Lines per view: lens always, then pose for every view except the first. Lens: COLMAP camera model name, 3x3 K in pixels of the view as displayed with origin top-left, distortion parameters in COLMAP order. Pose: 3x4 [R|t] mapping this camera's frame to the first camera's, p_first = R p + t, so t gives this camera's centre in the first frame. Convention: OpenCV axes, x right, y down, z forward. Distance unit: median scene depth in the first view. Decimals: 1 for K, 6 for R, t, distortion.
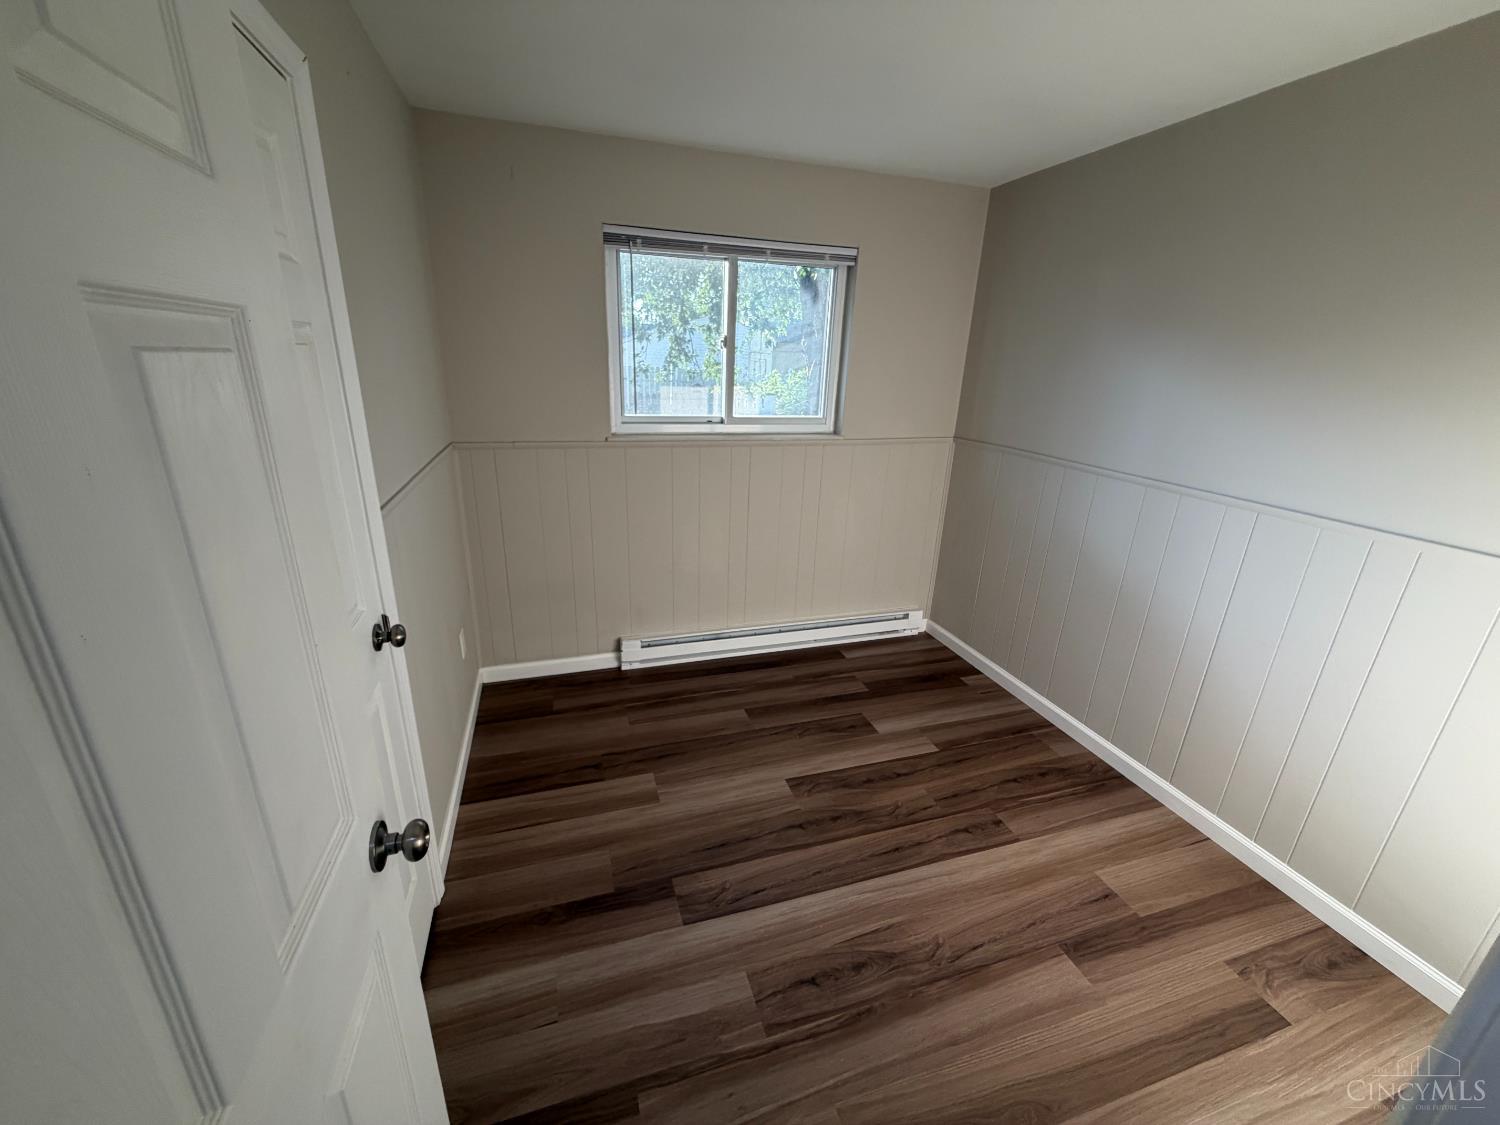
lens RADIAL K [[591.4, 0, 744.1], [0, 591.4, 561.5], [0, 0, 1]] dist [0.000163, -0.000078]
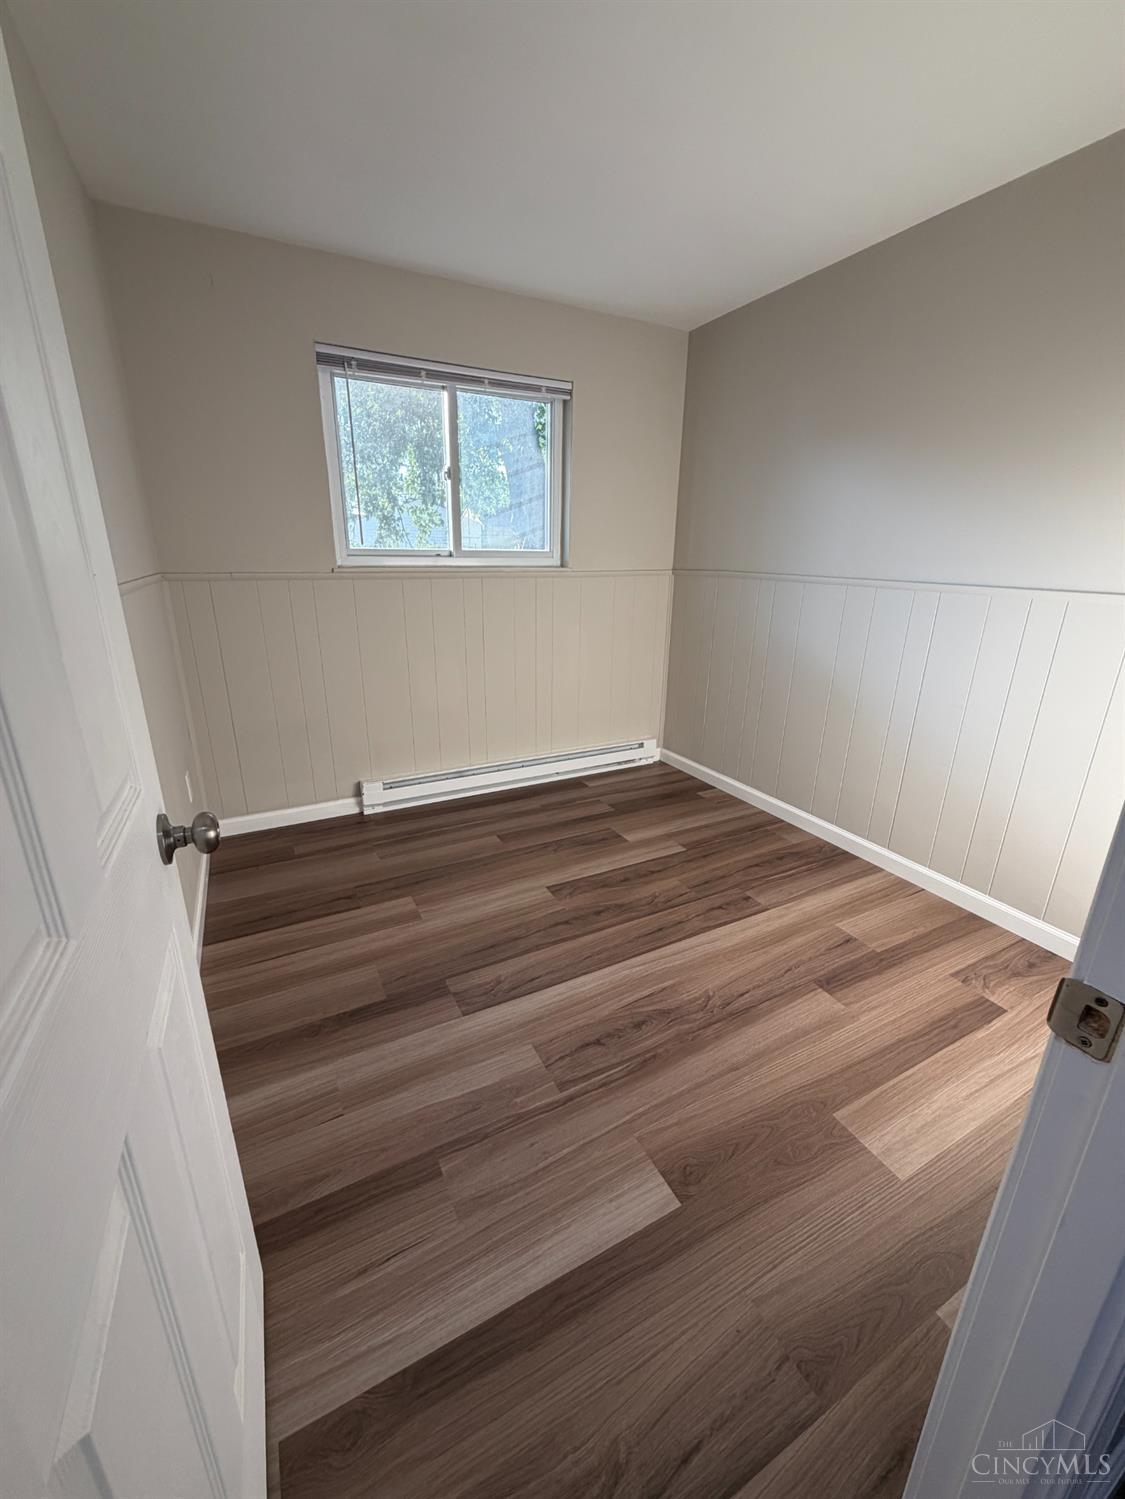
lens RADIAL K [[591.0, 0, 559.6], [0, 591.0, 736.9], [0, 0, 1]] dist [0.000163, -0.000078]
pose [[0.984819, -0.073190, 0.157402, -0.051204], [0.076027, 0.997033, -0.012067, 0.137622], [-0.156052, 0.023851, 0.987461, -0.008001]]
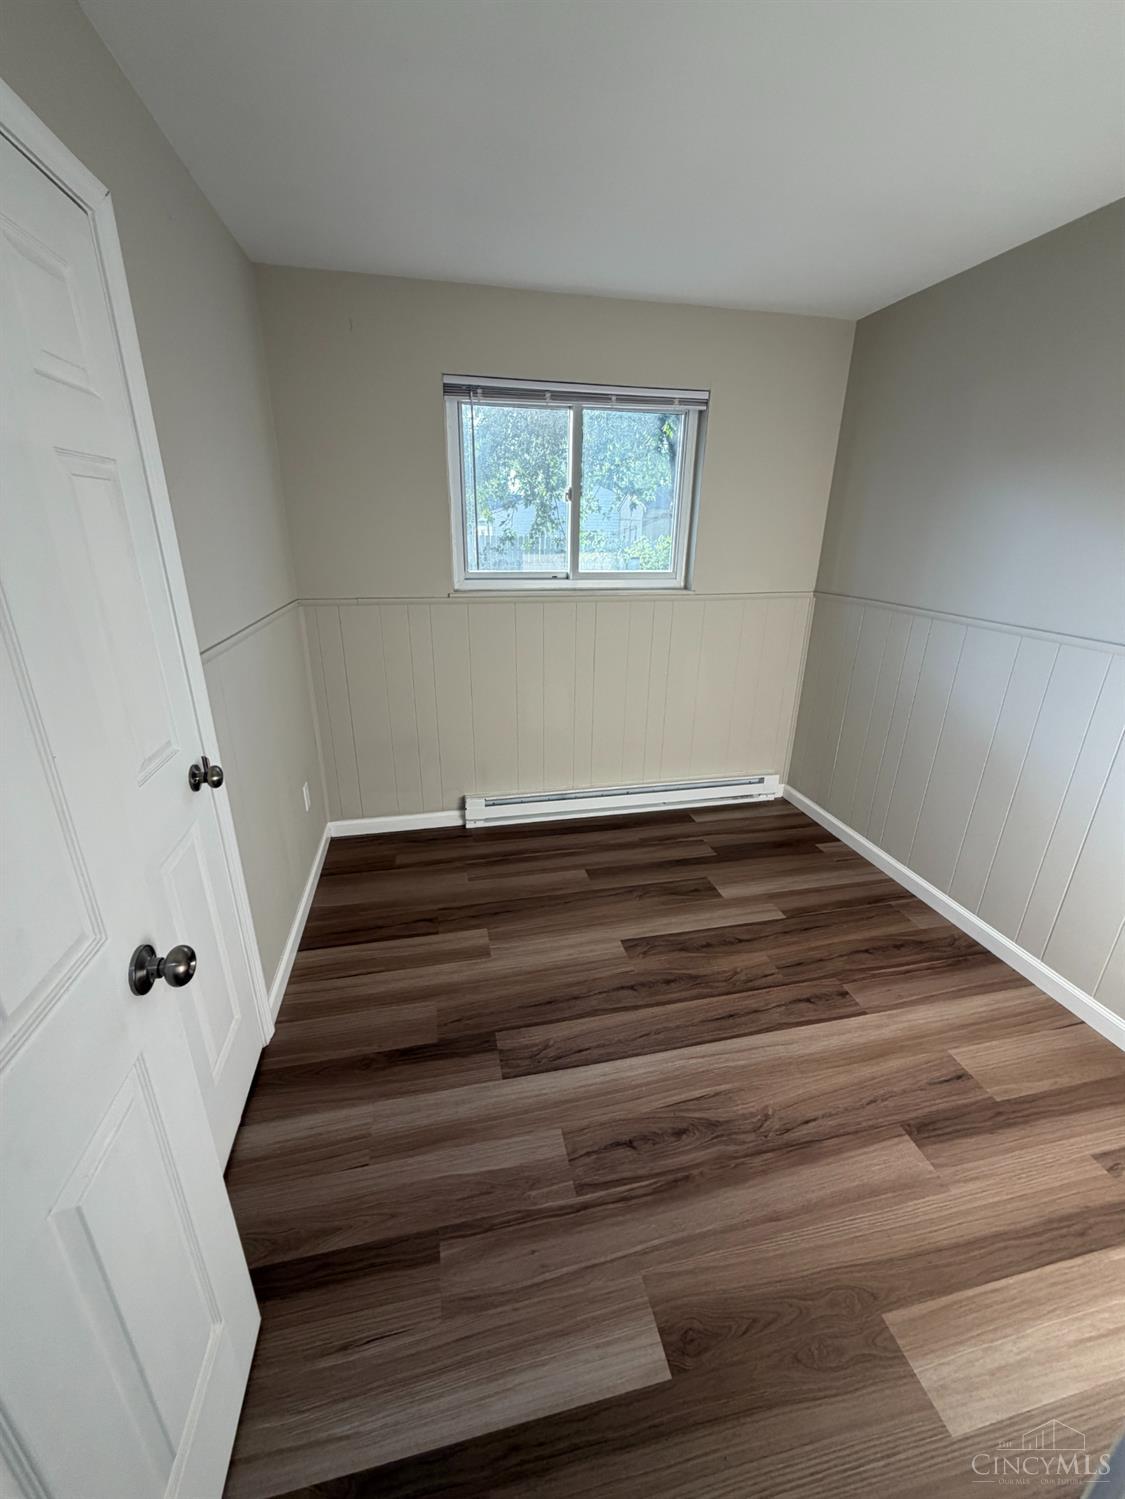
lens RADIAL K [[591.0, 0, 559.7], [0, 591.0, 741.3], [0, 0, 1]] dist [0.000163, -0.000078]
pose [[0.995863, 0.009679, -0.090350, 0.060063], [-0.008179, 0.999823, 0.016948, 0.027103], [0.090498, -0.016138, 0.995766, 0.029056]]
